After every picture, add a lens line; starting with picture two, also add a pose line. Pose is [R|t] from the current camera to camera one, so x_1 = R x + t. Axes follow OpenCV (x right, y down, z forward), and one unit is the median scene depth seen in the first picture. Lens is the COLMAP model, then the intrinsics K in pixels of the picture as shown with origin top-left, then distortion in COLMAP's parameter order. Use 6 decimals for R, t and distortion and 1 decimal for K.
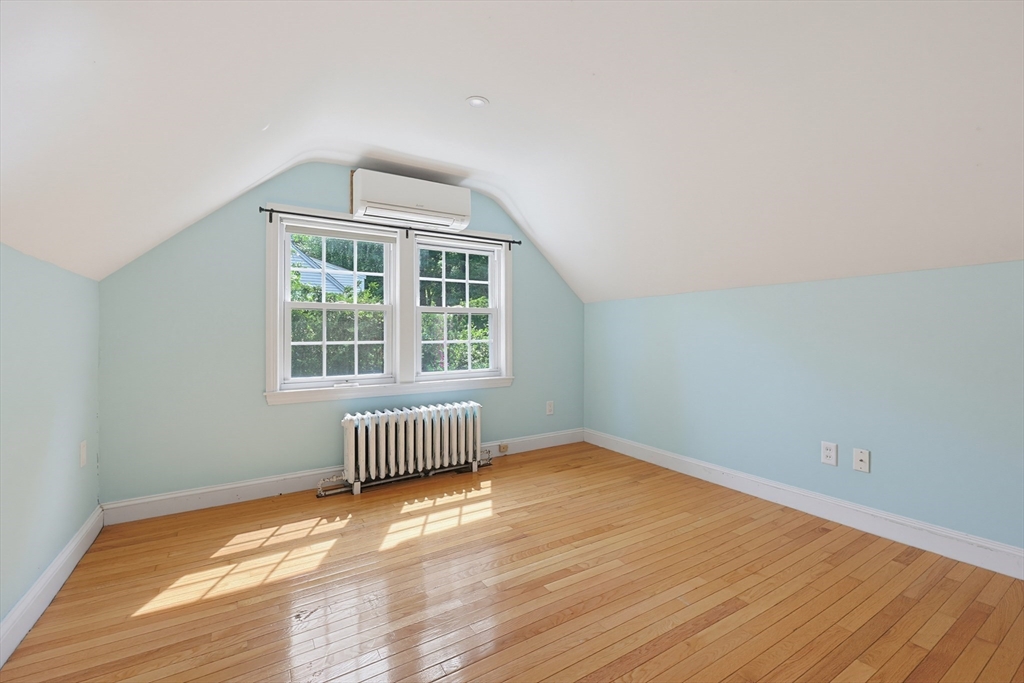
lens RADIAL K [[438.9, 0, 511.7], [0, 438.9, 334.8], [0, 0, 1]] dist [0.001901, 0.000814]
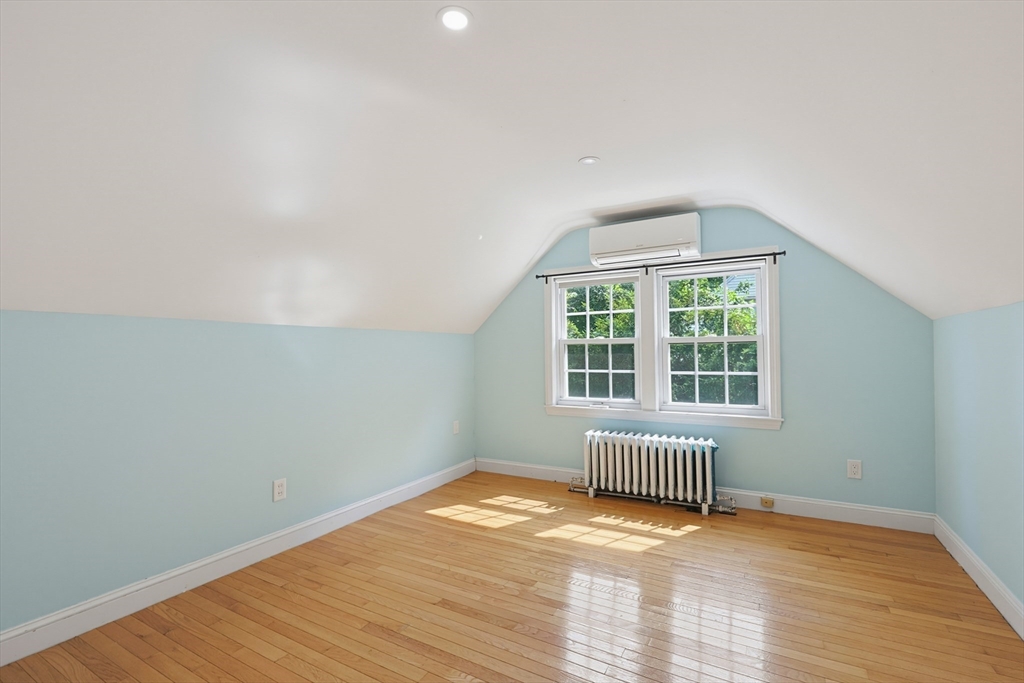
lens RADIAL K [[438.9, 0, 530.0], [0, 438.9, 348.8], [0, 0, 1]] dist [0.001901, 0.000814]
pose [[0.504929, -0.005060, -0.863146, 0.599734], [0.005173, 0.999983, -0.002836, -0.043672], [0.863146, -0.003033, 0.504946, 0.238562]]
